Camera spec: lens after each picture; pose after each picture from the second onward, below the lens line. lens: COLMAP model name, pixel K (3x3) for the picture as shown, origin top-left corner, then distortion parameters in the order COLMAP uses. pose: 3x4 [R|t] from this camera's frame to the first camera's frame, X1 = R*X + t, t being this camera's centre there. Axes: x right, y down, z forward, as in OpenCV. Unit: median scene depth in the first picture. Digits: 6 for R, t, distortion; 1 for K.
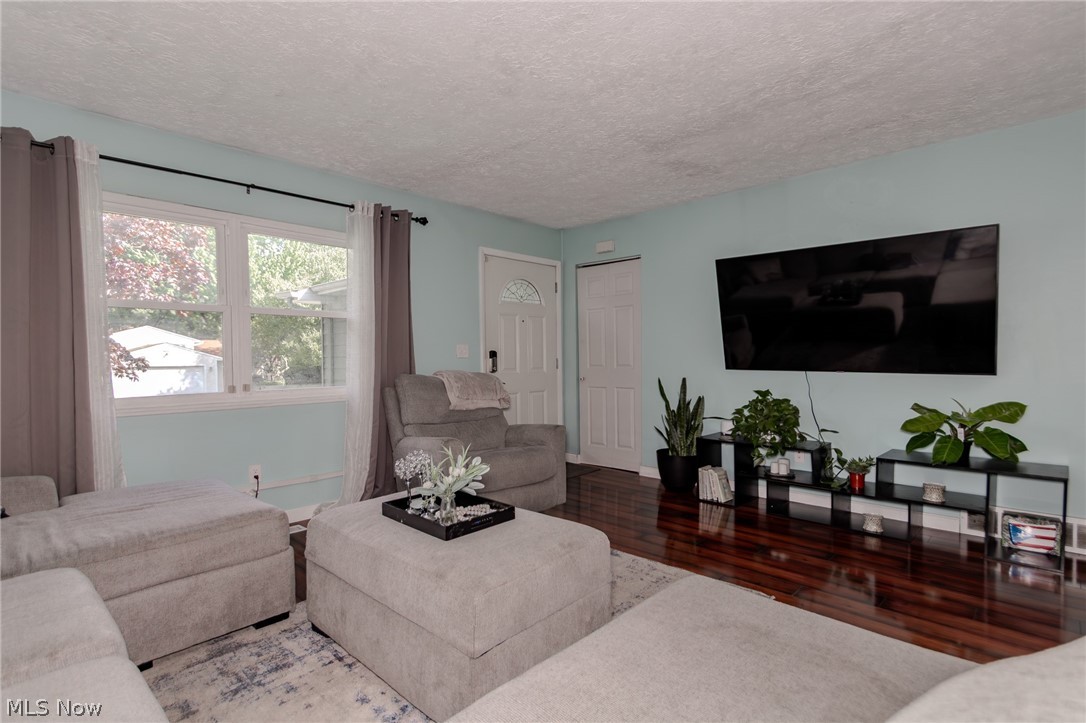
lens RADIAL K [[526.1, 0, 540.0], [0, 526.1, 362.7], [0, 0, 1]] dist [0.002862, -0.001653]
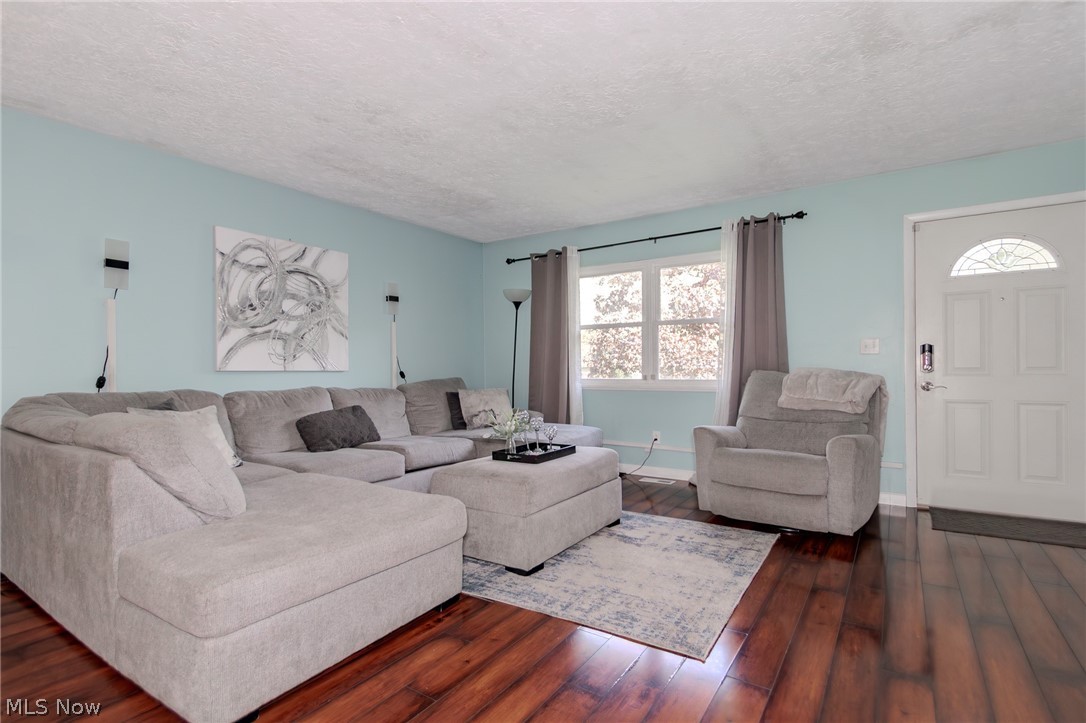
lens RADIAL K [[526.1, 0, 540.5], [0, 526.1, 361.6], [0, 0, 1]] dist [0.002862, -0.001653]
pose [[0.169473, -0.002038, -0.985533, 0.748908], [-0.007728, 0.999964, -0.003397, 0.010926], [0.985505, 0.008192, 0.169451, 0.408358]]
